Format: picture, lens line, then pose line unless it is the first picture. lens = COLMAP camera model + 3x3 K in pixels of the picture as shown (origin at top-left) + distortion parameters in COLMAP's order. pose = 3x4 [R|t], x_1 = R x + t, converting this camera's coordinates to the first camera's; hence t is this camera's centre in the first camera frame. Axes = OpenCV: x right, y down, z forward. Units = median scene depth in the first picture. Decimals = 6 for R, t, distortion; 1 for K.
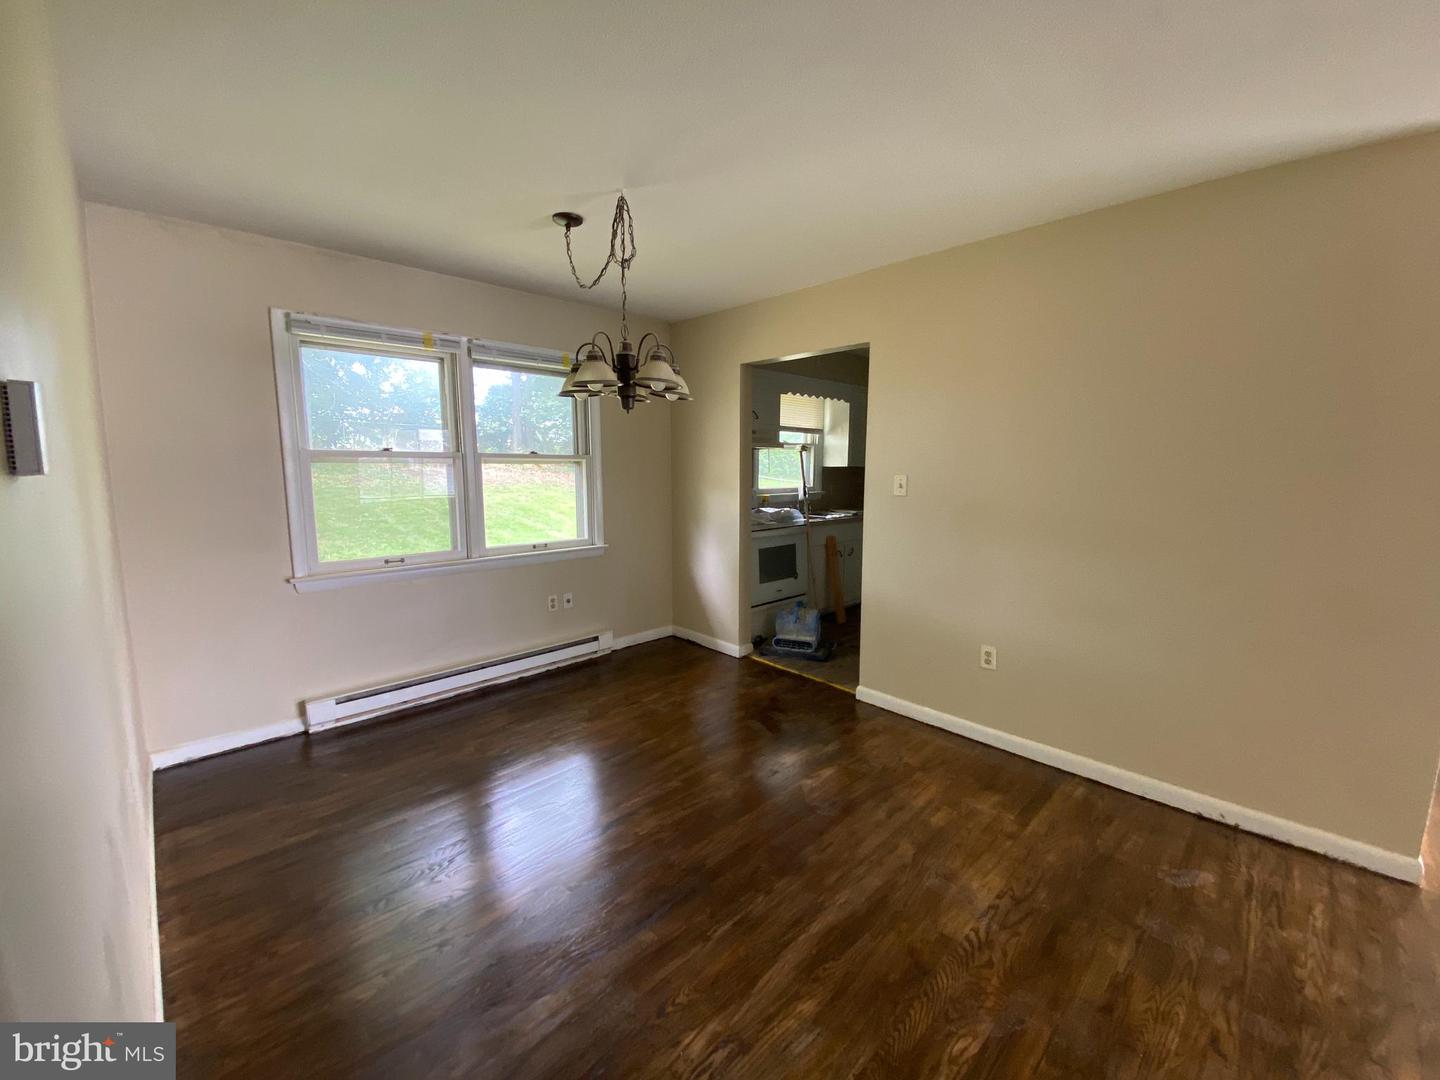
lens RADIAL K [[598.7, 0, 722.2], [0, 598.7, 537.4], [0, 0, 1]] dist [0.030025, -0.002633]
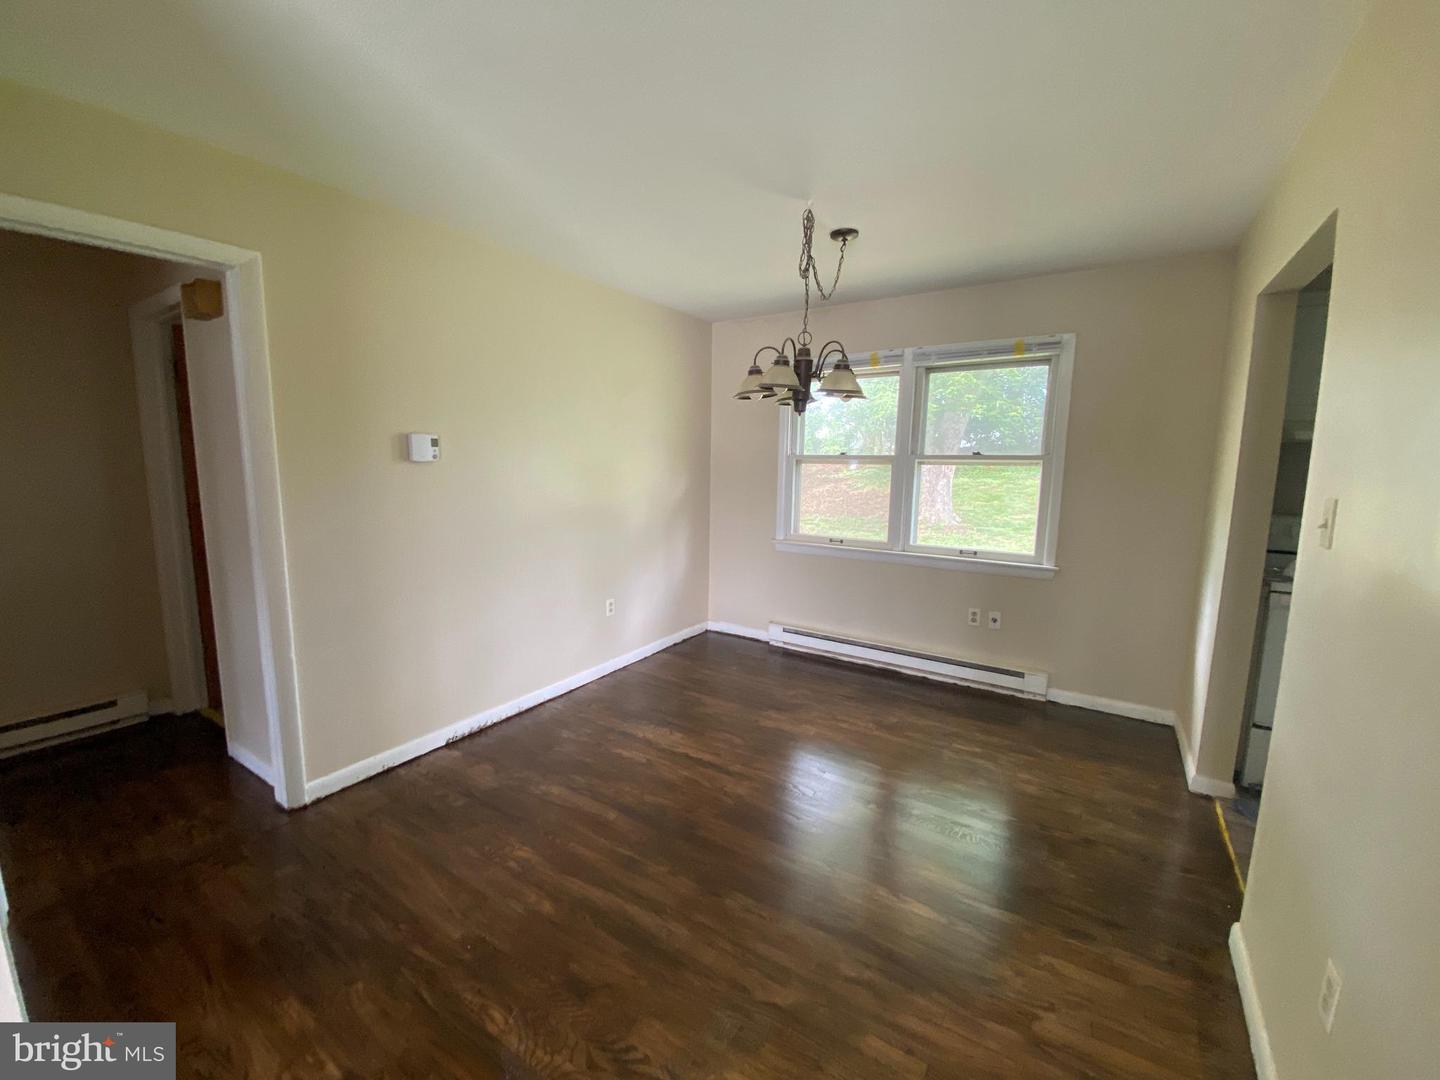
lens RADIAL K [[598.7, 0, 715.4], [0, 598.7, 539.7], [0, 0, 1]] dist [0.030025, -0.002633]
pose [[0.211344, 0.131729, -0.968494, 0.612676], [-0.138476, 0.984917, 0.103745, -0.057310], [0.967553, 0.112187, 0.226398, 0.463331]]
